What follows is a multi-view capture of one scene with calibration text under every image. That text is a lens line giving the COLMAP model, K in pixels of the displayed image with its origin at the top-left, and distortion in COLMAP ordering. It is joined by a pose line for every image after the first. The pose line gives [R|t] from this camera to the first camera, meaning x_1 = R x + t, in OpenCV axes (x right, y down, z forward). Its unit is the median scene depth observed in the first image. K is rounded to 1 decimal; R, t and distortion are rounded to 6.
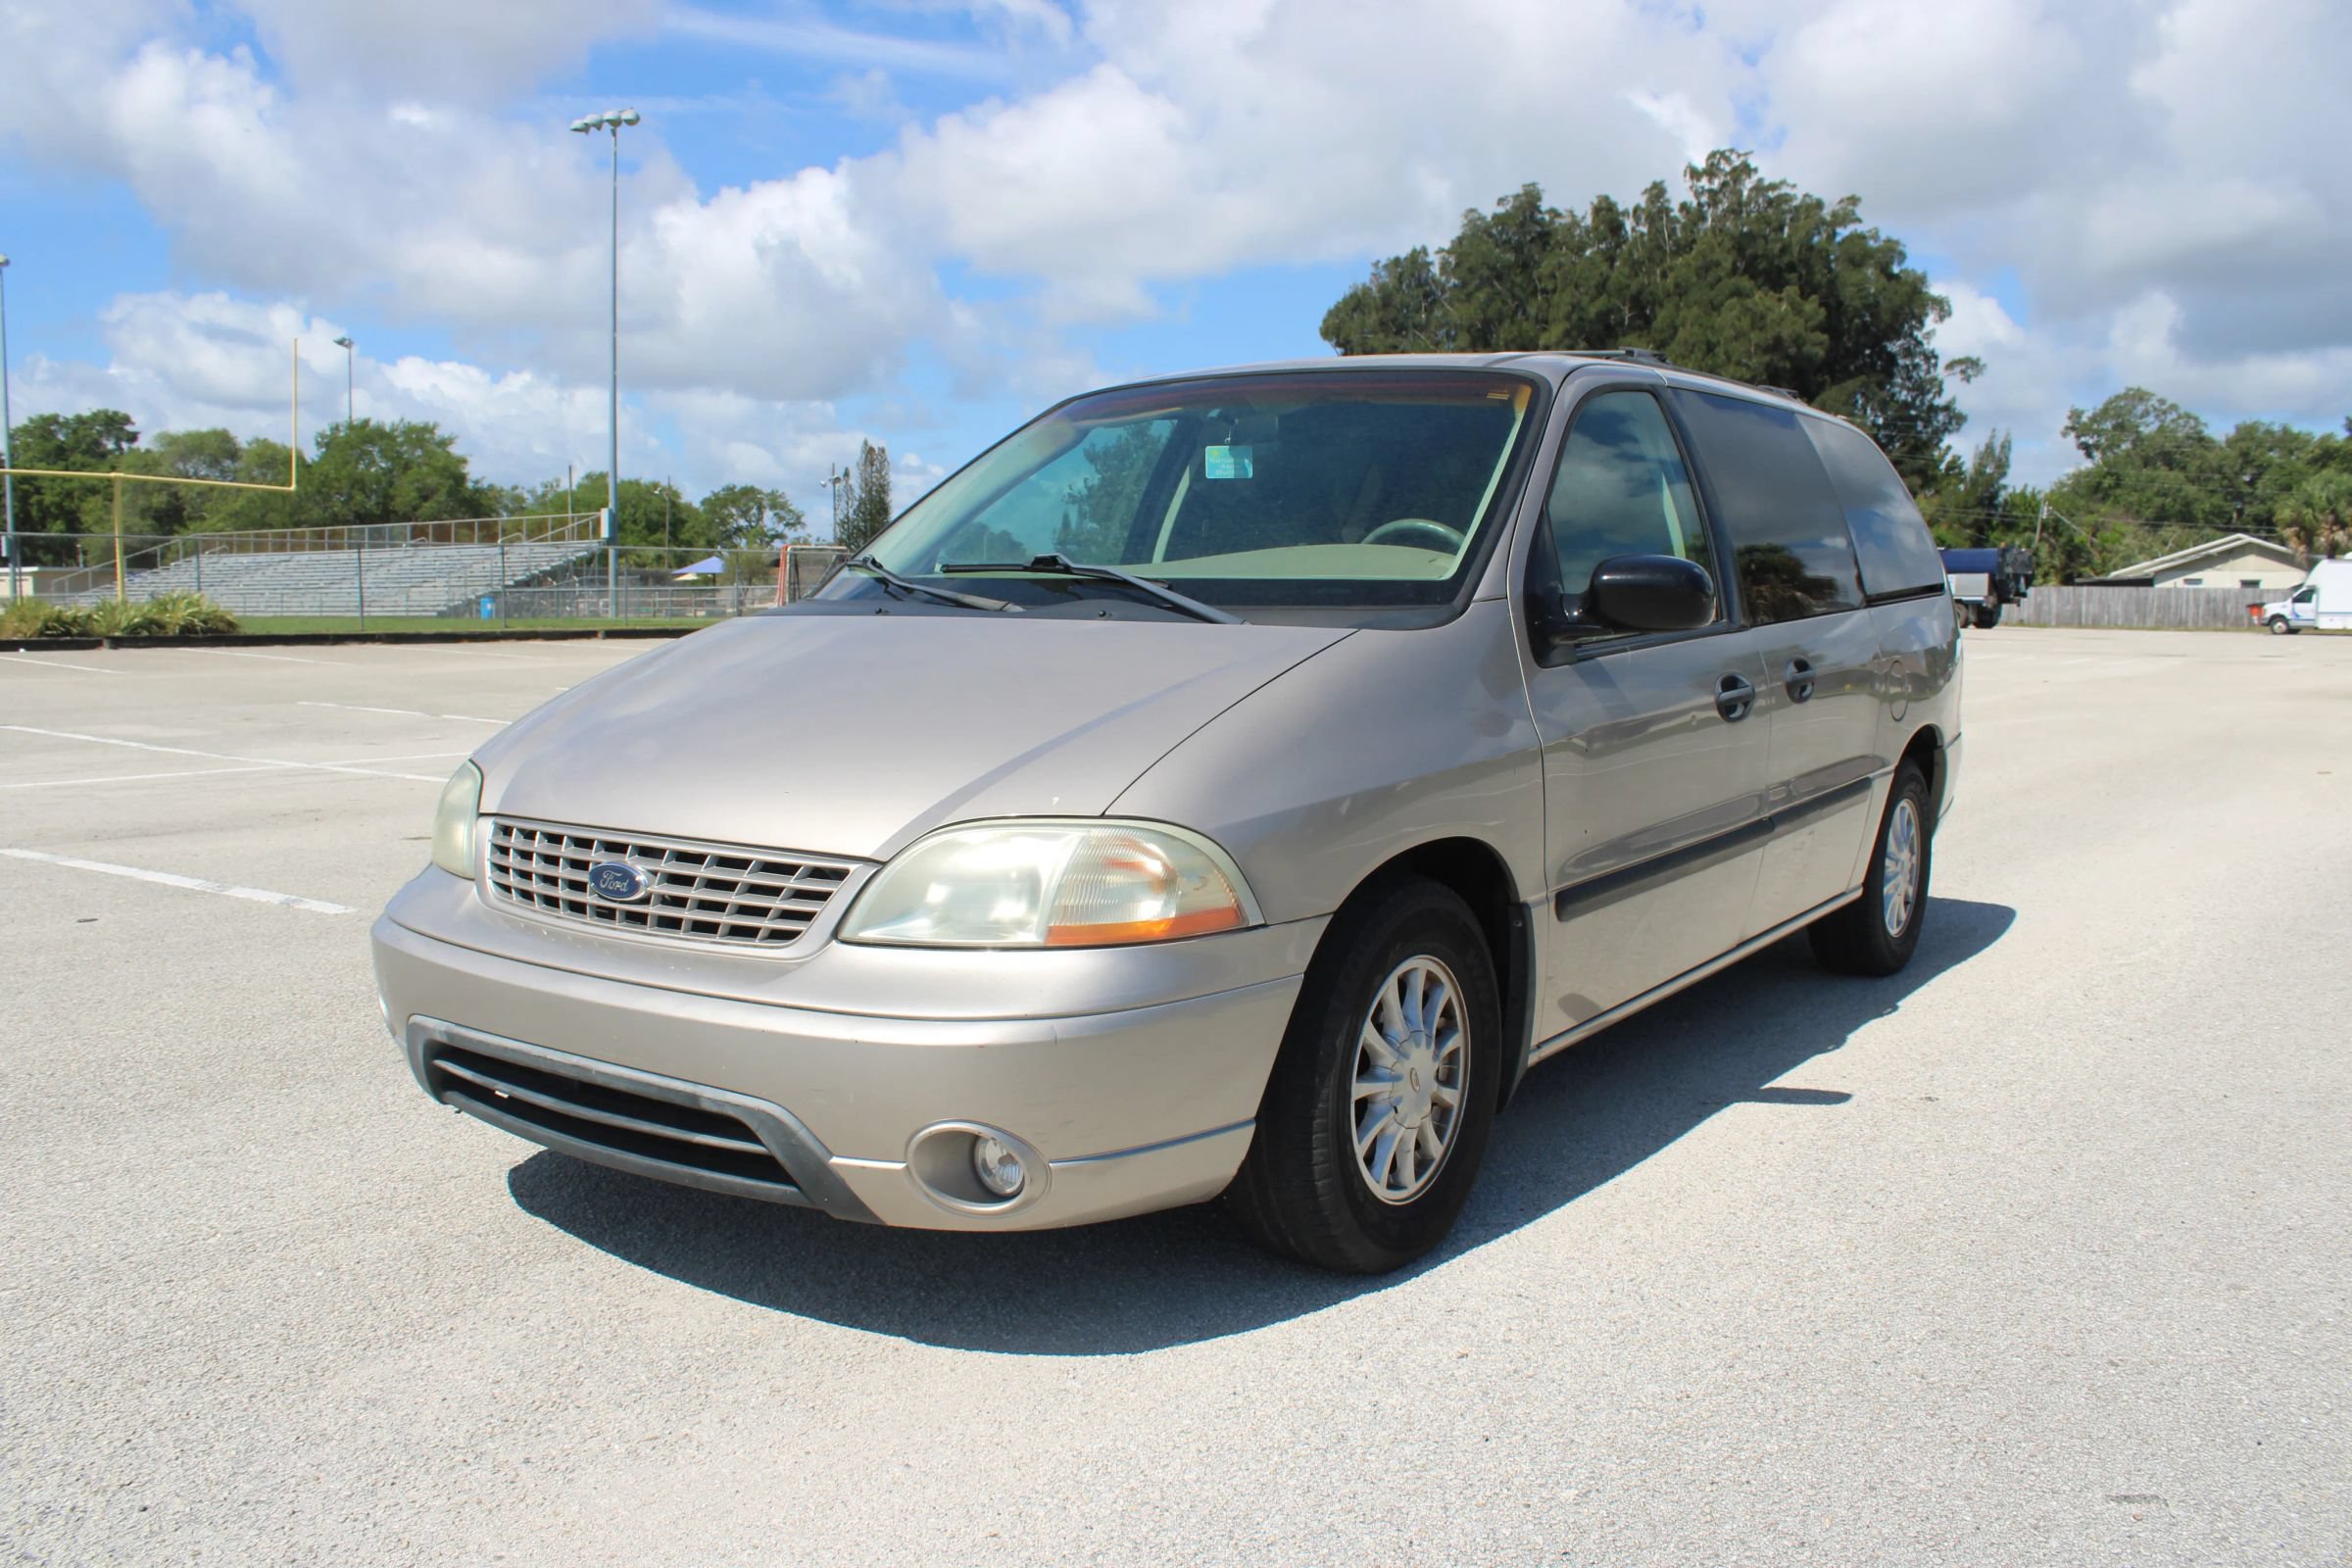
lens RADIAL K [[1977.1, 0, 1158.0], [0, 1977.1, 792.9], [0, 0, 1]] dist [-0.171564, 0.154707]
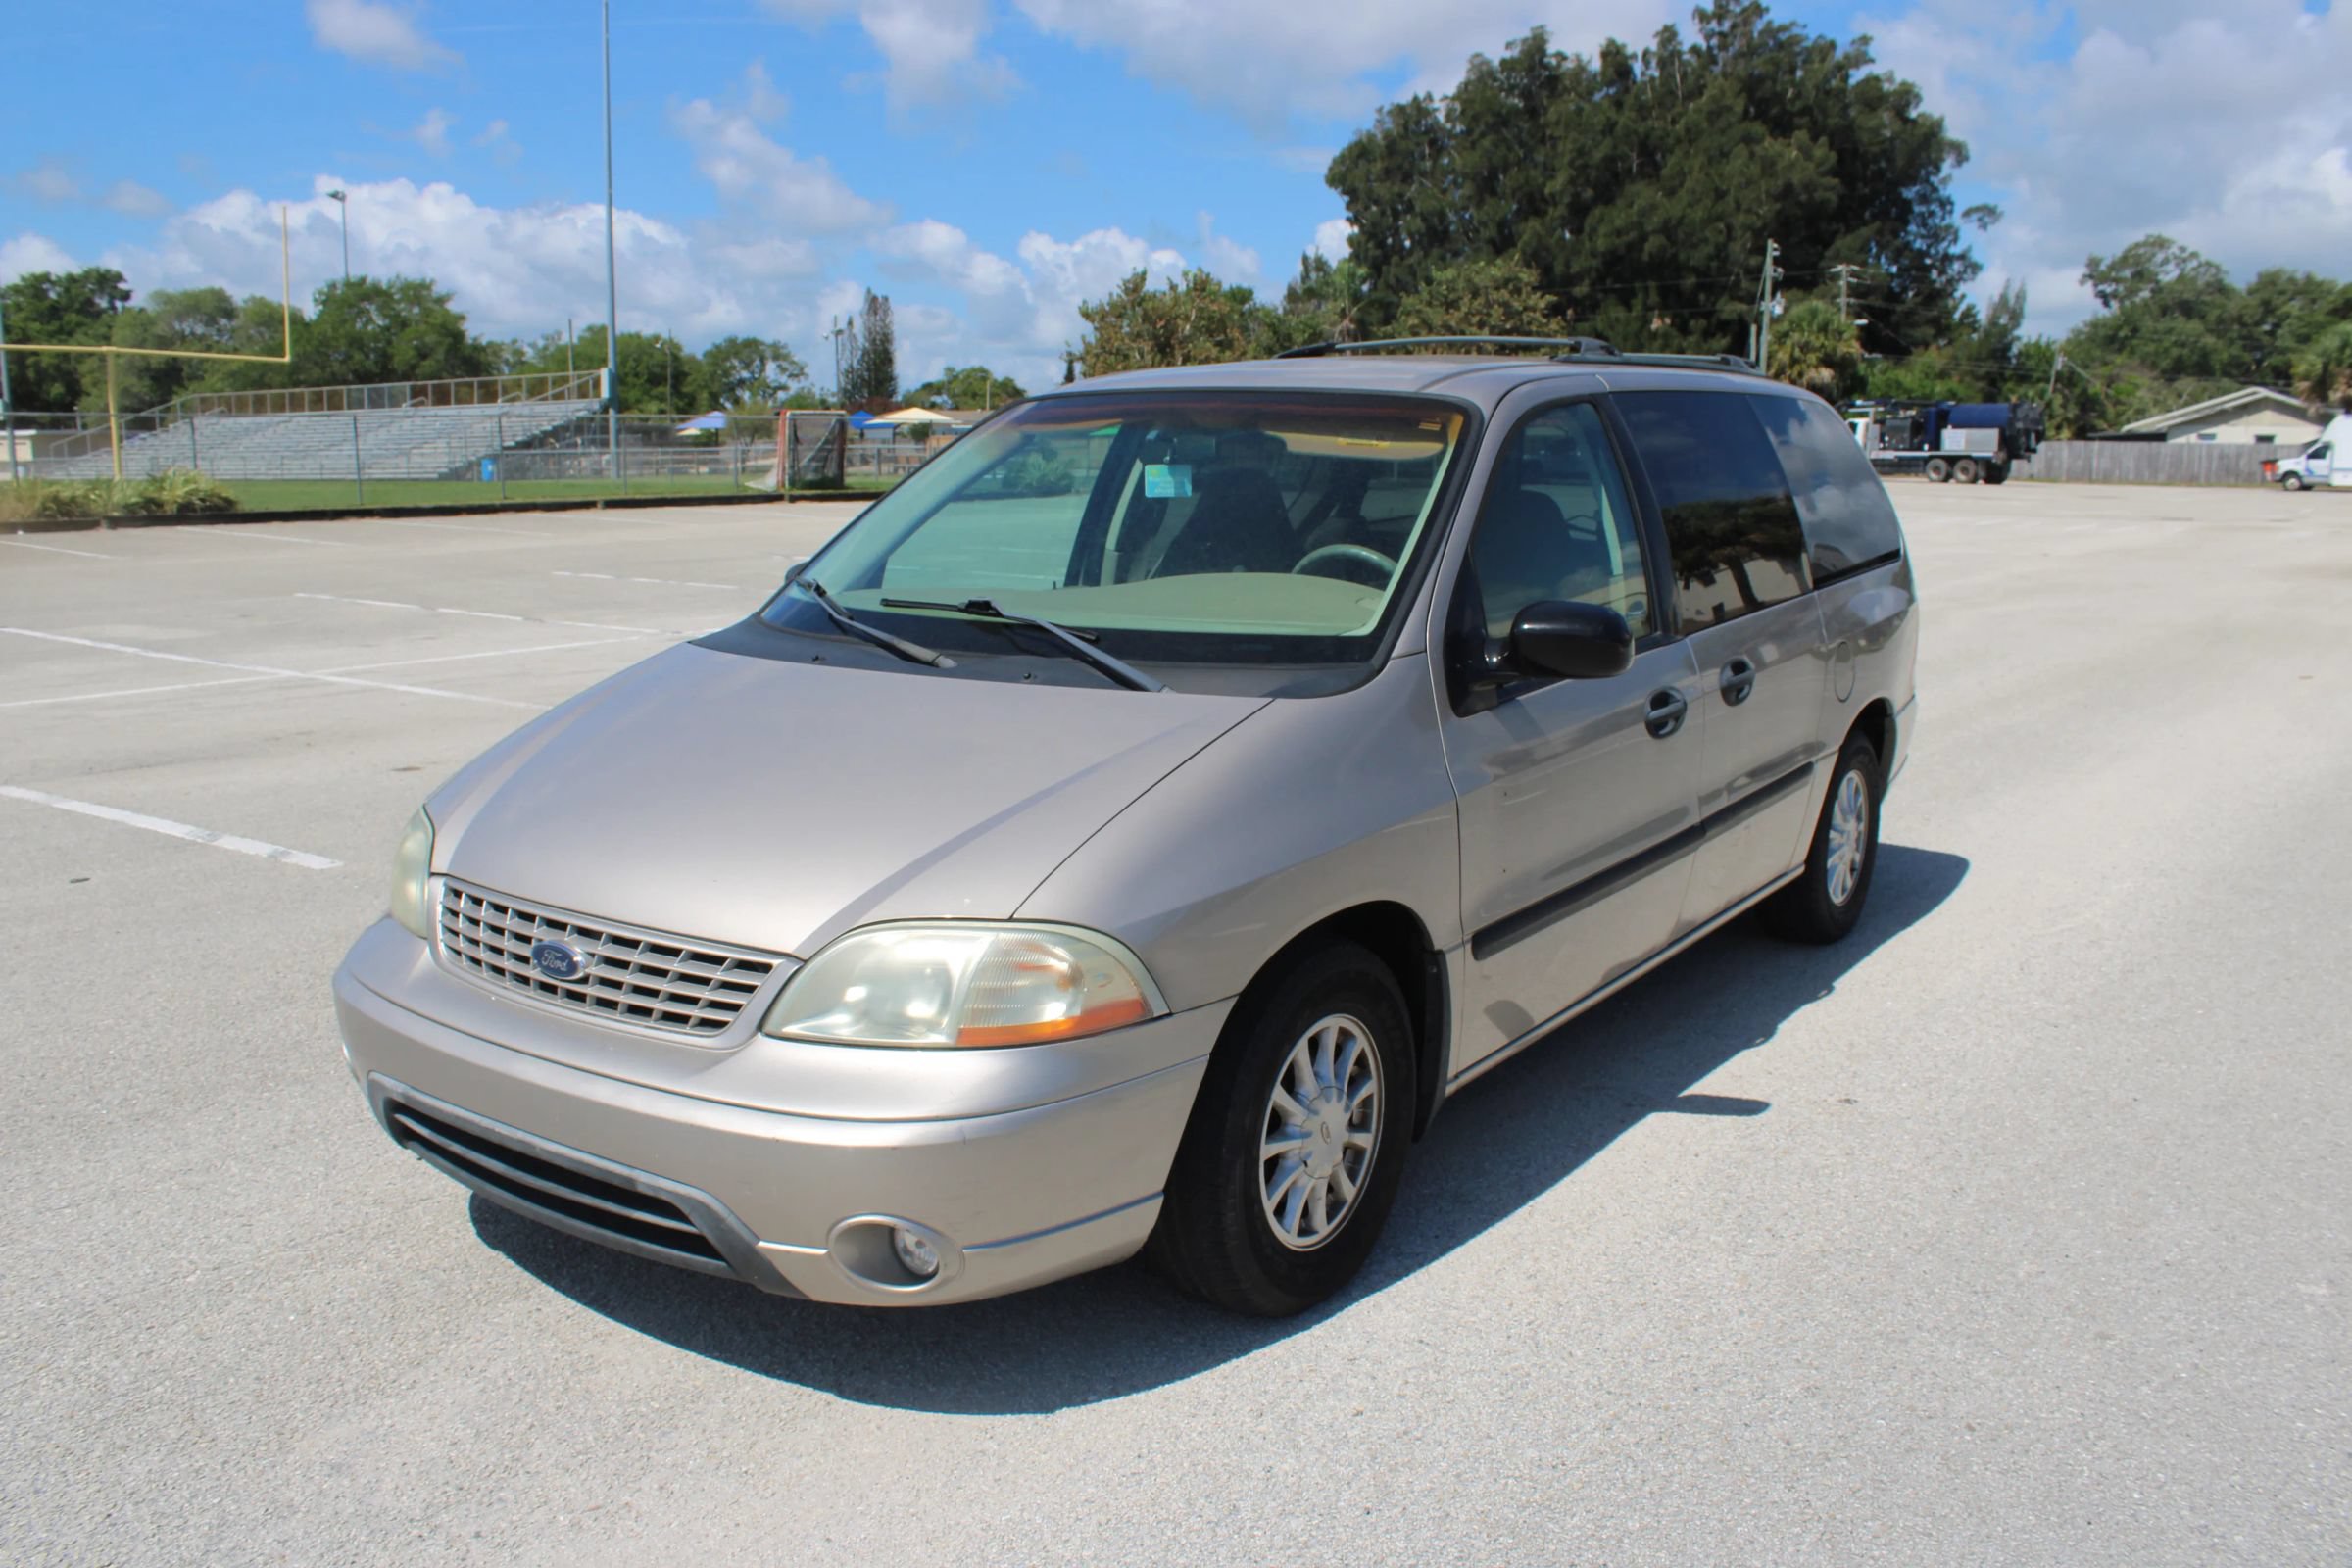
lens RADIAL K [[1977.1, 0, 1159.6], [0, 1977.1, 786.5], [0, 0, 1]] dist [-0.171564, 0.154707]
pose [[0.999982, -0.003545, -0.004783, 0.033698], [0.003901, 0.997046, 0.076704, -0.083252], [0.004497, -0.076722, 0.997042, -0.021184]]
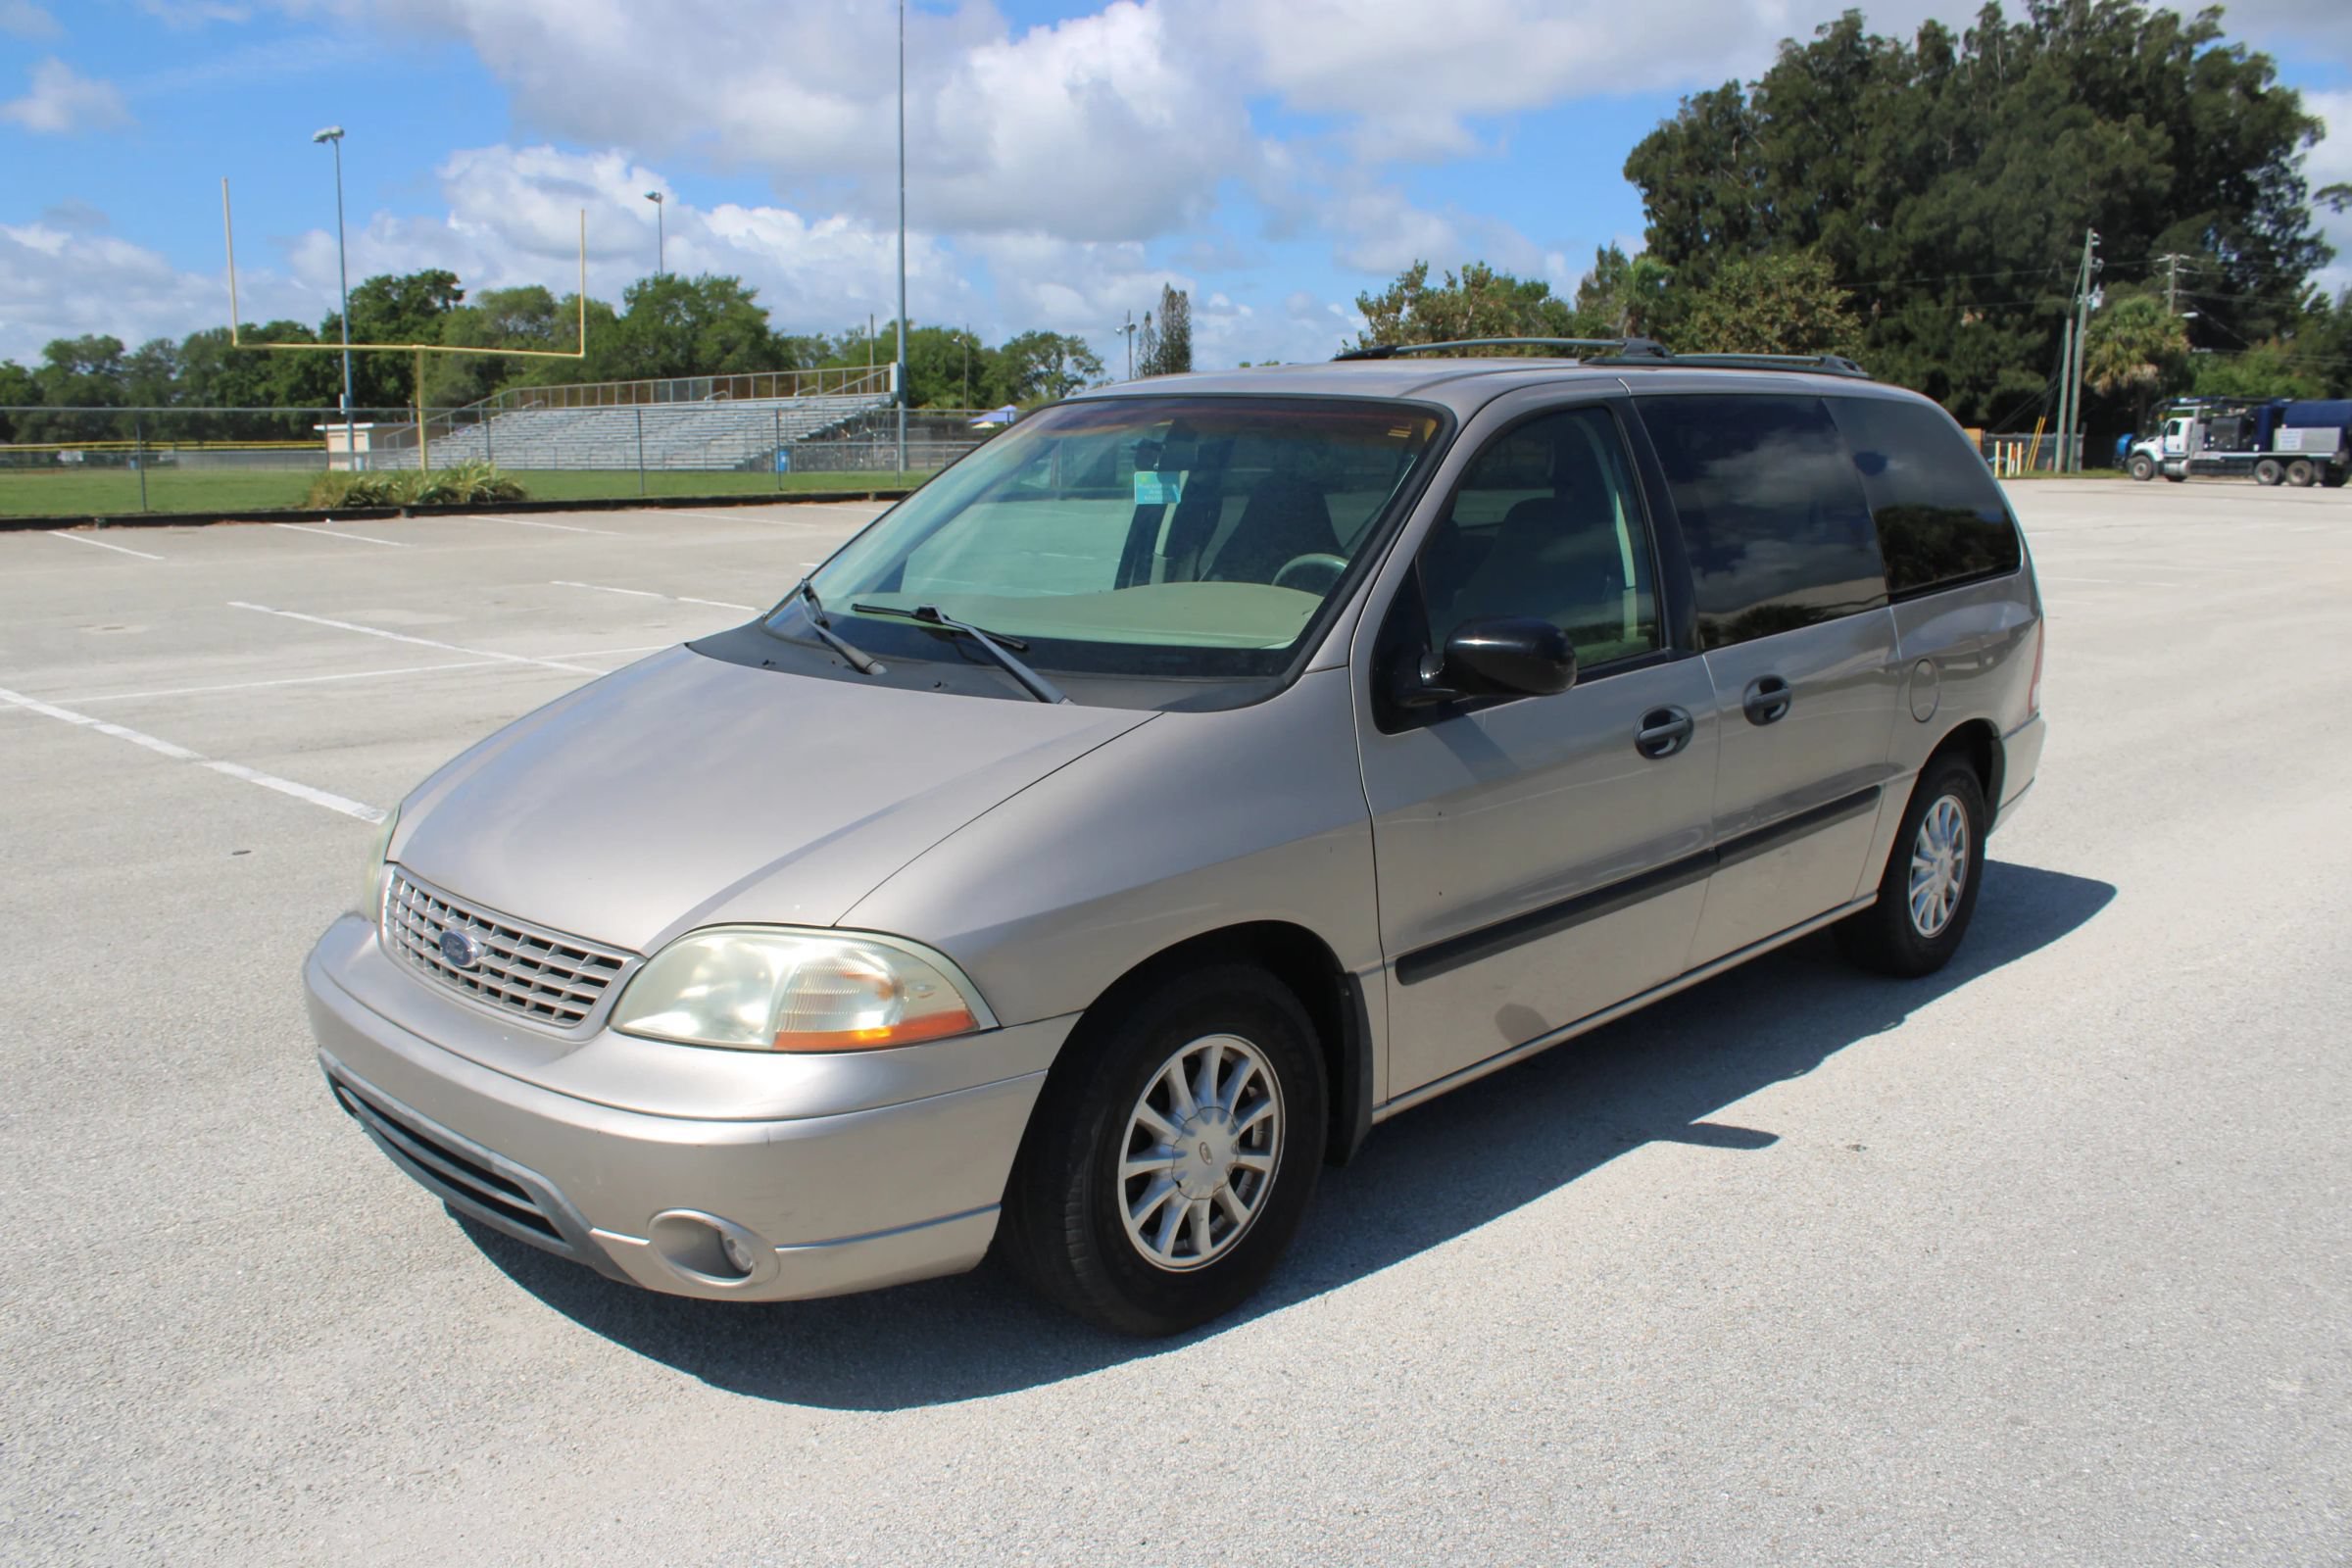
lens RADIAL K [[1977.1, 0, 1160.4], [0, 1977.1, 789.9], [0, 0, 1]] dist [-0.171564, 0.154707]
pose [[0.987340, 0.023036, -0.156938, 0.186347], [-0.010296, 0.996619, 0.081516, -0.090044], [0.158285, -0.078868, 0.984239, -0.002916]]
